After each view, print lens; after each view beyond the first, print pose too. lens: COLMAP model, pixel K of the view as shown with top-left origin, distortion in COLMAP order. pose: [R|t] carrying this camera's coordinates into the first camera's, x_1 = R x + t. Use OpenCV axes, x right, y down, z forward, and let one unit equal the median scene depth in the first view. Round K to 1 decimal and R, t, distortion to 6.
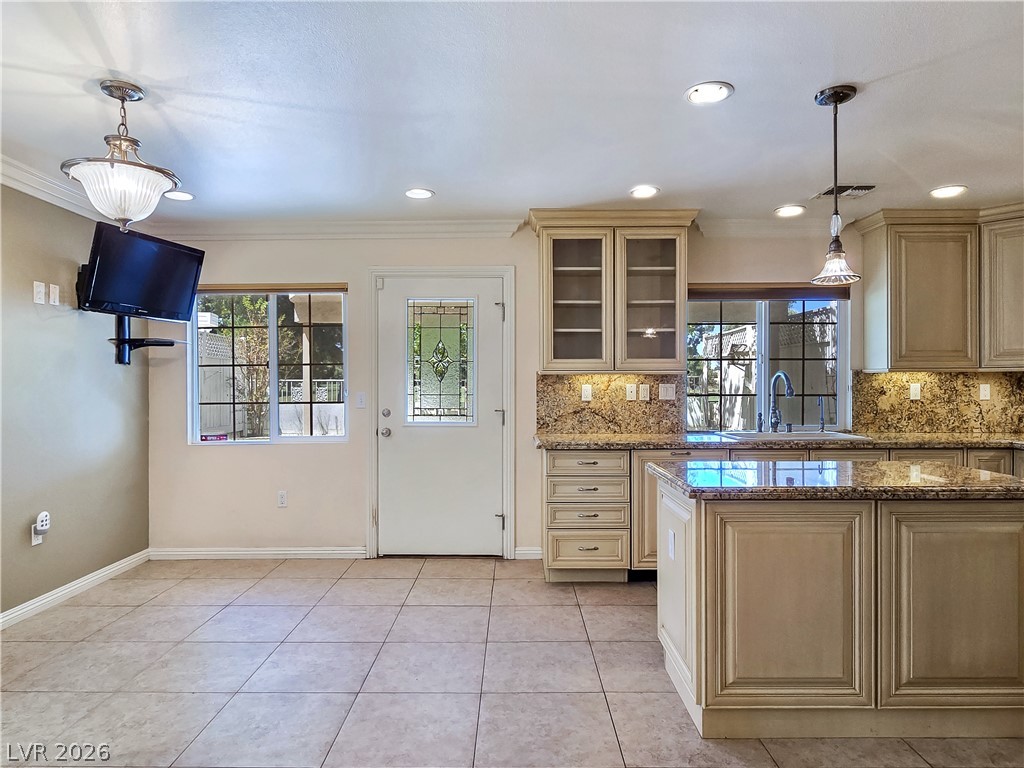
lens RADIAL K [[628.6, 0, 506.4], [0, 628.6, 381.3], [0, 0, 1]] dist [-0.003646, -0.003077]
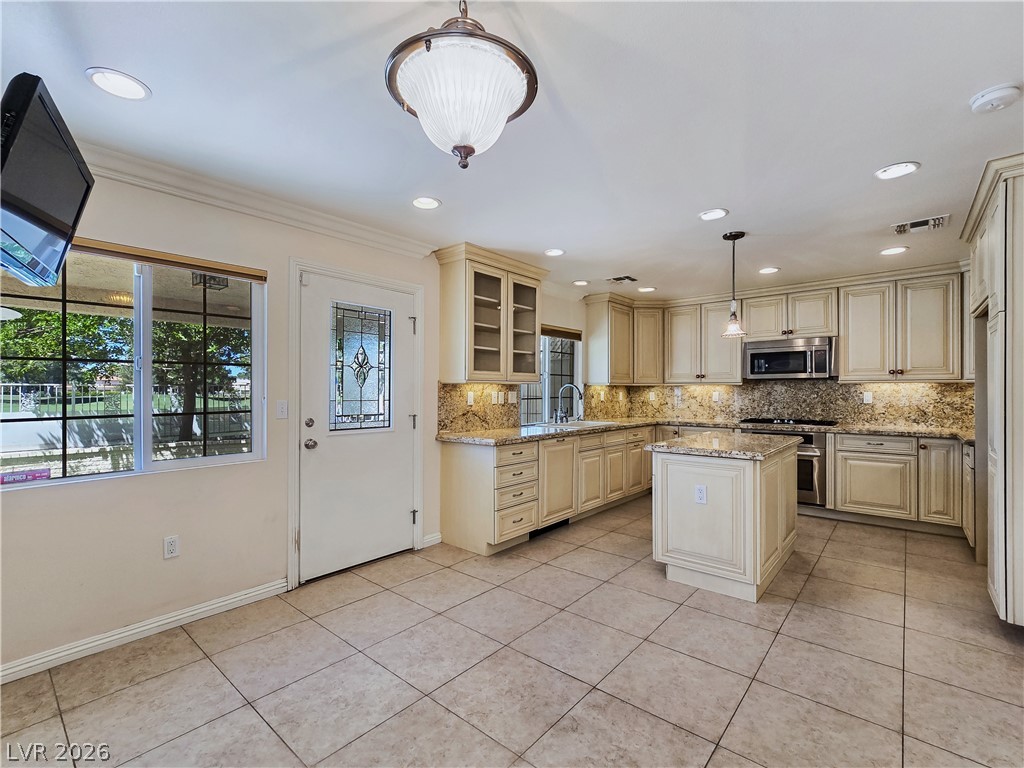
lens RADIAL K [[467.3, 0, 515.9], [0, 467.3, 385.8], [0, 0, 1]] dist [-0.003057, 0.000260]
pose [[0.638653, 0.011793, 0.769405, -0.524354], [-0.004697, 0.999924, -0.011428, 0.003351], [-0.769481, 0.003684, 0.638660, 0.343717]]
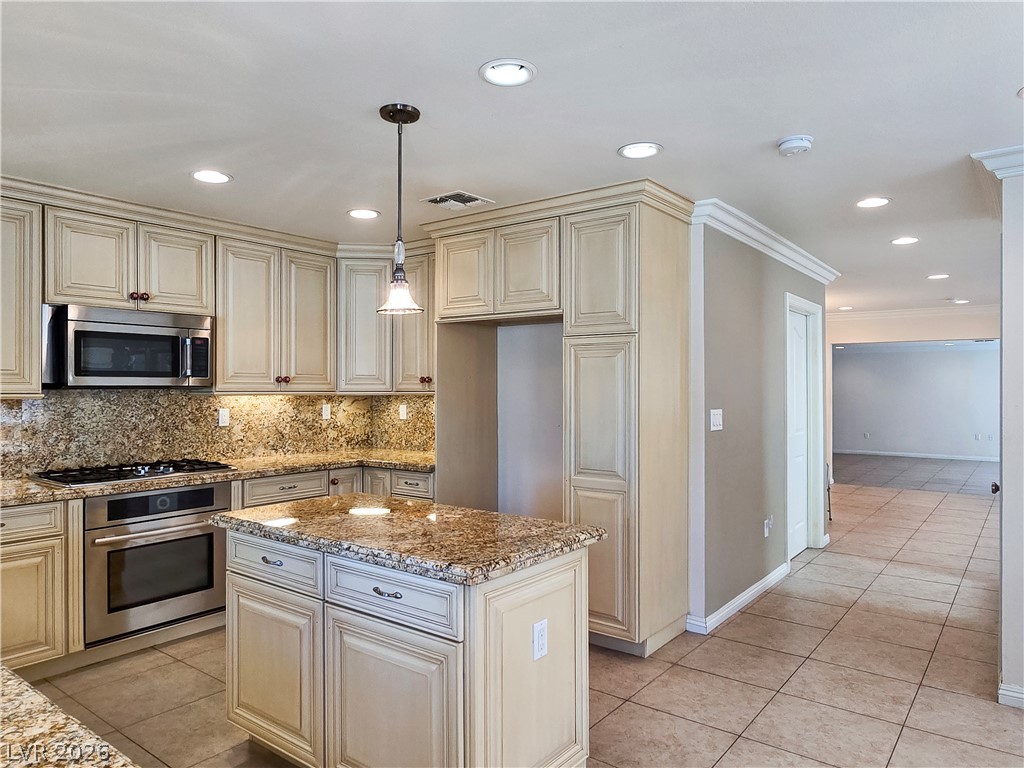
lens RADIAL K [[679.3, 0, 512.2], [0, 679.3, 389.8], [0, 0, 1]] dist [-0.003020, -0.008253]
pose [[-0.798891, 0.001391, 0.601474, -0.122557], [-0.000079, 0.999997, -0.002417, -0.023359], [-0.601476, -0.001979, -0.798889, 0.948465]]
